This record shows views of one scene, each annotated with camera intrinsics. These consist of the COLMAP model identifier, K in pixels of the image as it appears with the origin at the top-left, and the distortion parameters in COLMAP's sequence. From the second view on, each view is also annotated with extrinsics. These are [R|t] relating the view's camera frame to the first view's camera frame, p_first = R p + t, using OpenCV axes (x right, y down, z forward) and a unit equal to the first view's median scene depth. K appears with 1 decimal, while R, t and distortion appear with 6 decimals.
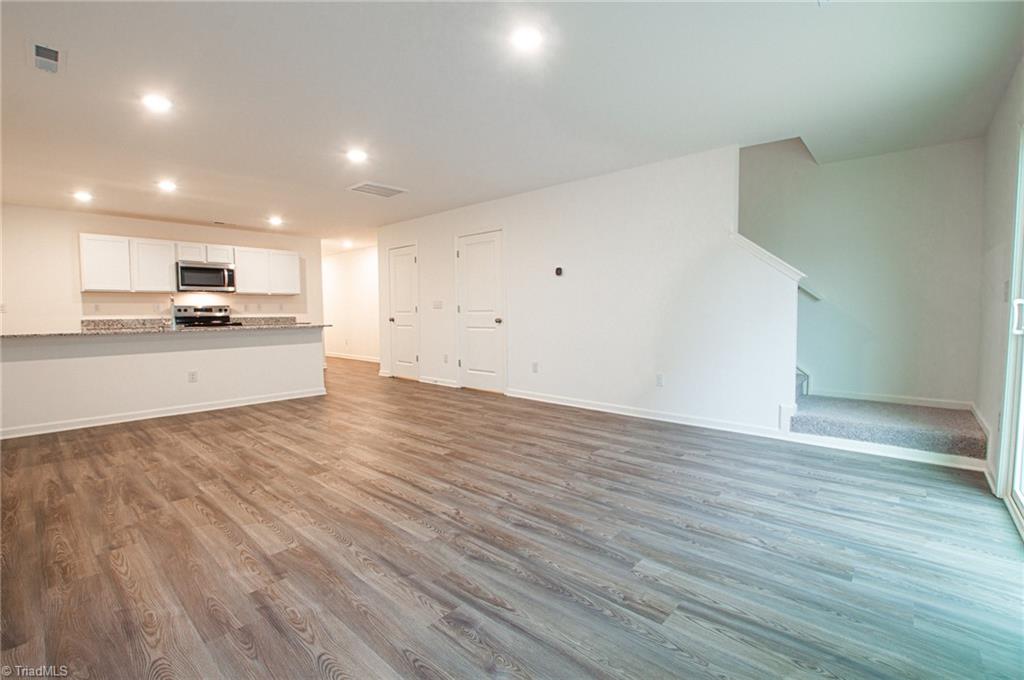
lens RADIAL K [[451.2, 0, 508.9], [0, 451.2, 340.3], [0, 0, 1]] dist [-0.024761, 0.002557]
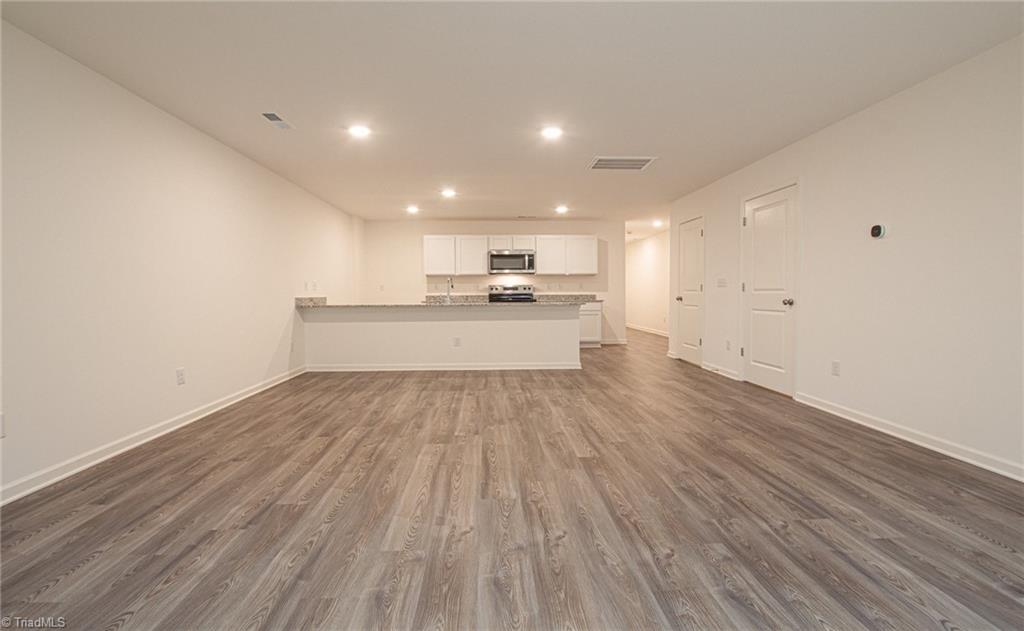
lens RADIAL K [[424.6, 0, 512.7], [0, 424.6, 316.6], [0, 0, 1]] dist [-0.019903, 0.000341]
pose [[0.707573, 0.044351, -0.705247, 0.322306], [-0.044252, 0.998851, 0.018417, -0.023629], [0.705253, 0.018177, 0.708723, 0.332511]]
